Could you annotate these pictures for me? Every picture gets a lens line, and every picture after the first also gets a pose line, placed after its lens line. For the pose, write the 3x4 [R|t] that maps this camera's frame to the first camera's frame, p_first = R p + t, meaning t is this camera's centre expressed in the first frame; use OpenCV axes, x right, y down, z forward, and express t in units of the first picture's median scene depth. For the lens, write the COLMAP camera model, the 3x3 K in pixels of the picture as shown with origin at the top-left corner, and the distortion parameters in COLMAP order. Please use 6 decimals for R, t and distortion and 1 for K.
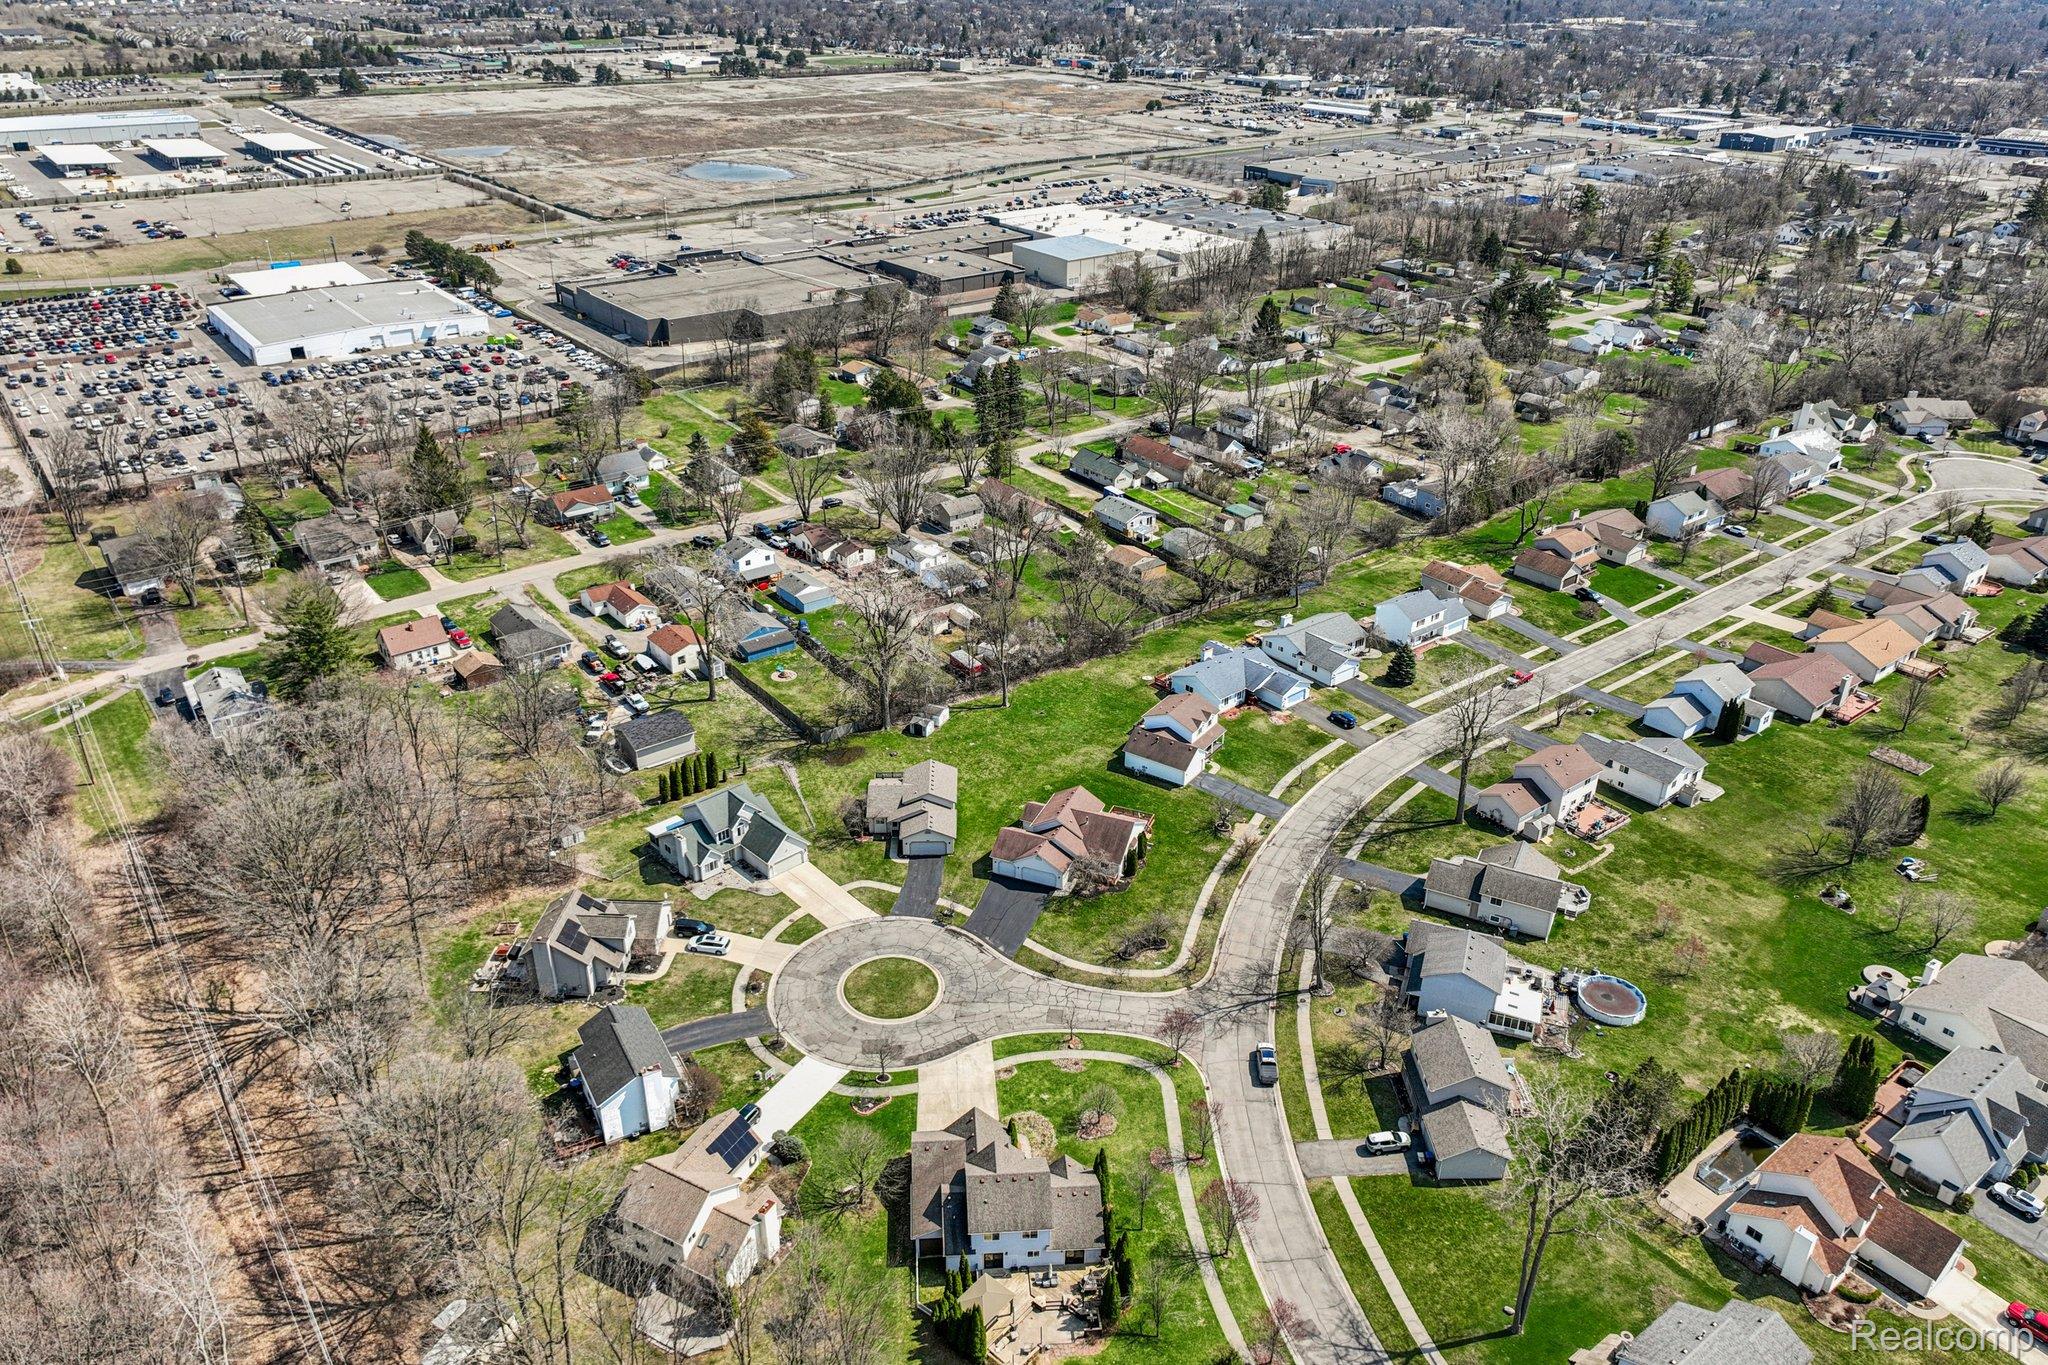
lens RADIAL K [[1454.2, 0, 1017.2], [0, 1454.2, 690.3], [0, 0, 1]] dist [0.002714, 0.014177]
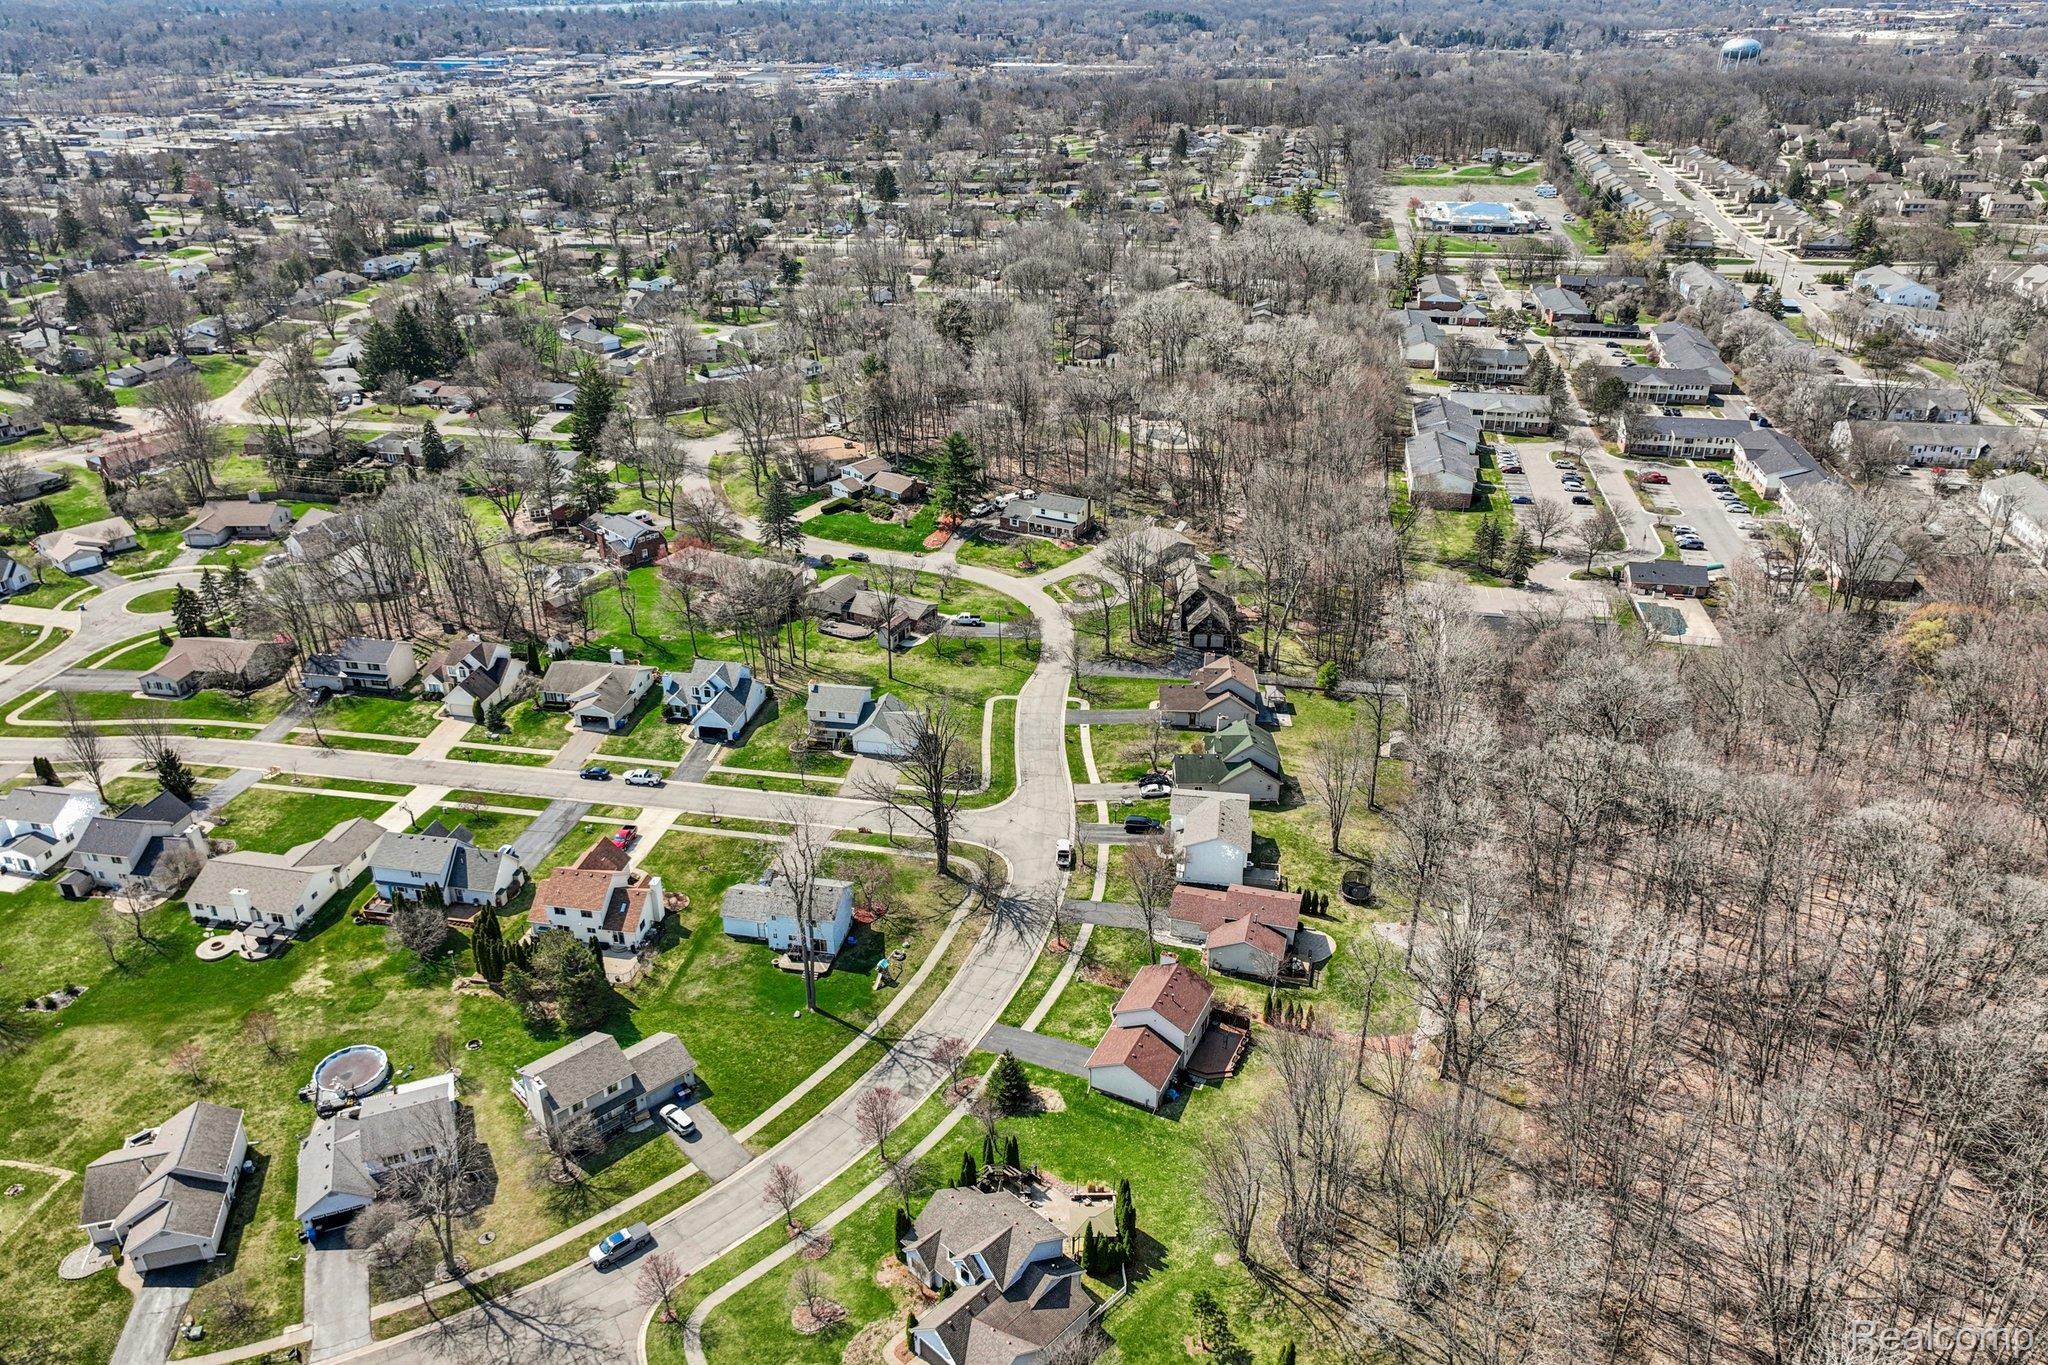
lens RADIAL K [[1443.8, 0, 1021.2], [0, 1443.8, 678.3], [0, 0, 1]] dist [0.002815, 0.010928]
pose [[-0.673531, -0.331696, 0.660555, -0.392006], [0.339819, 0.654663, 0.675232, -0.409630], [-0.656413, 0.679260, -0.328219, 0.777658]]
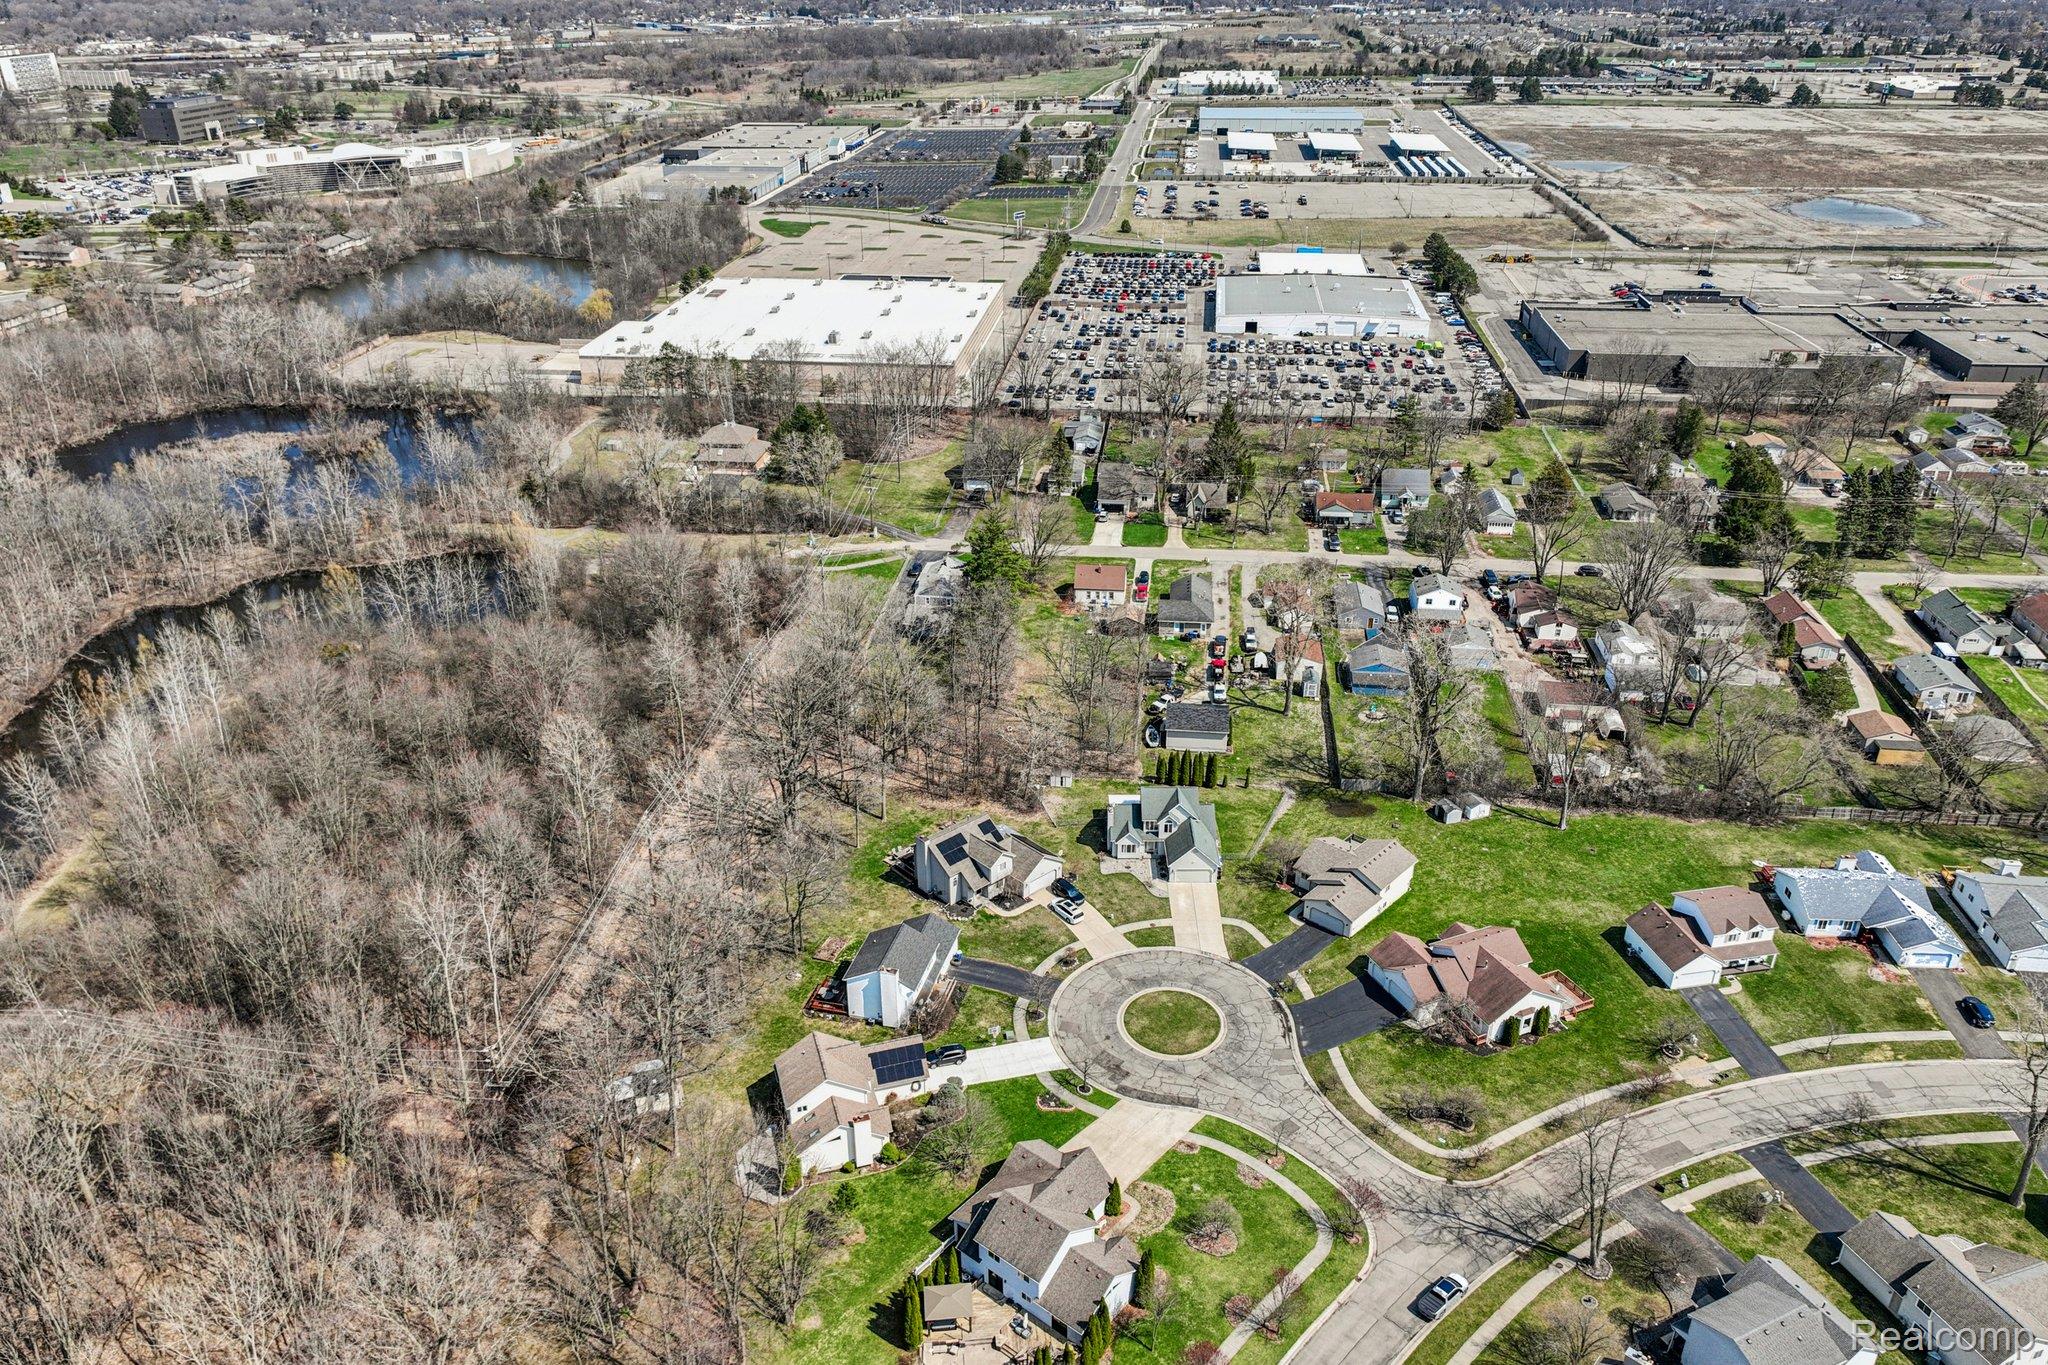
lens RADIAL K [[1460.5, 0, 1018.5], [0, 1460.5, 705.5], [0, 0, 1]] dist [0.003945, 0.010153]
pose [[0.716243, 0.315881, -0.622266, 0.358022], [-0.315773, 0.941881, 0.114666, -0.071332], [0.622321, 0.114366, 0.774362, 0.139070]]
